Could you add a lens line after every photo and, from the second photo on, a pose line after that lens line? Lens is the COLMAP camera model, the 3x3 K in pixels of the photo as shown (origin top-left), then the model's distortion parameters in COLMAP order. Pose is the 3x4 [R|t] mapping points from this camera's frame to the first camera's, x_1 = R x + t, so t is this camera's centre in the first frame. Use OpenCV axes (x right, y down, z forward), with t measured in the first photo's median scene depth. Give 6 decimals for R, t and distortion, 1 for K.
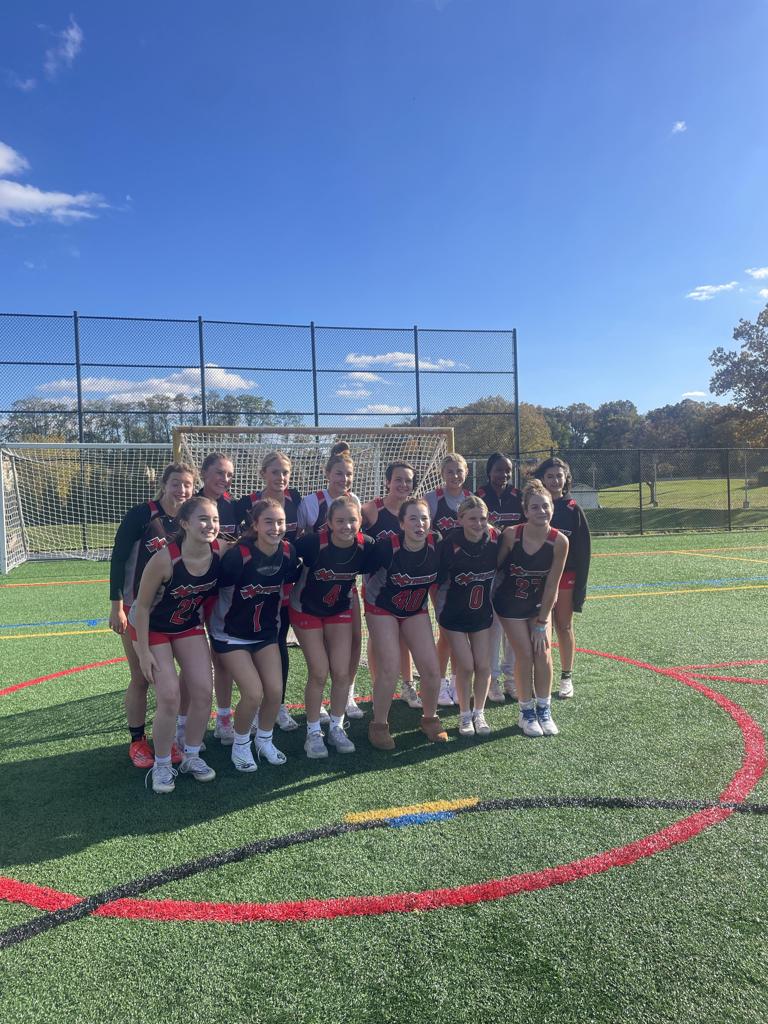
lens RADIAL K [[779.6, 0, 384.0], [0, 779.6, 512.0], [0, 0, 1]] dist [0.086621, -0.003873]
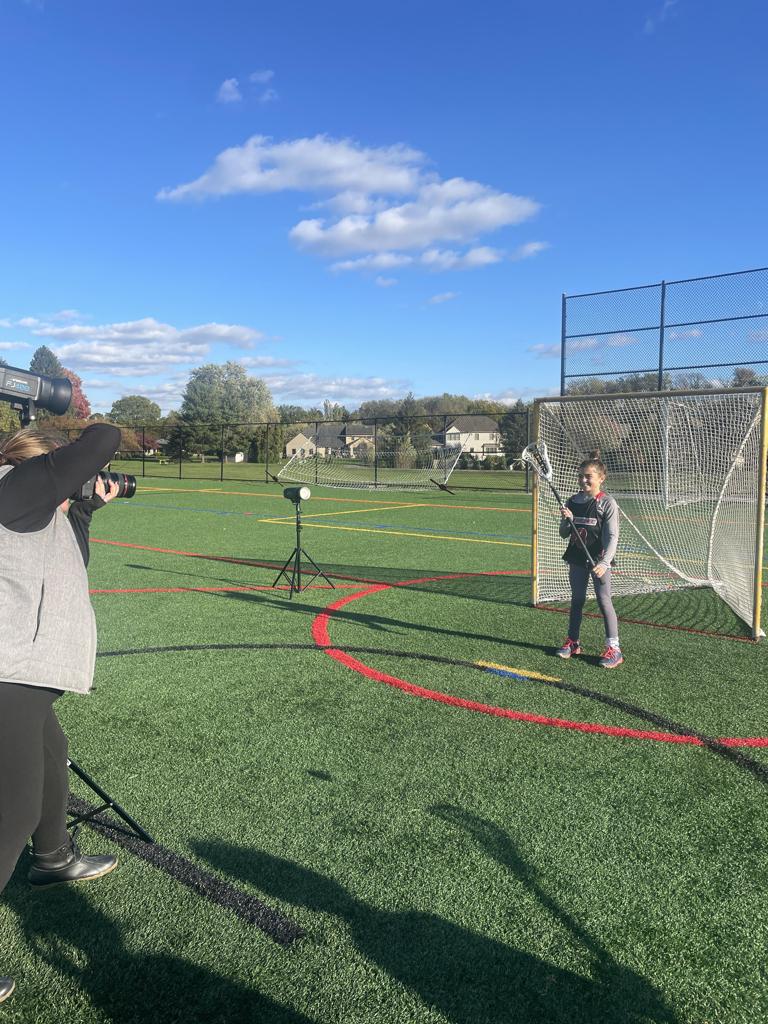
lens RADIAL K [[779.6, 0, 384.0], [0, 779.6, 512.0], [0, 0, 1]] dist [0.086621, -0.003873]
pose [[0.547189, 0.100895, -0.830906, 0.859401], [-0.053408, 0.994894, 0.085636, 0.008258], [0.835304, -0.002482, 0.549783, 0.076775]]
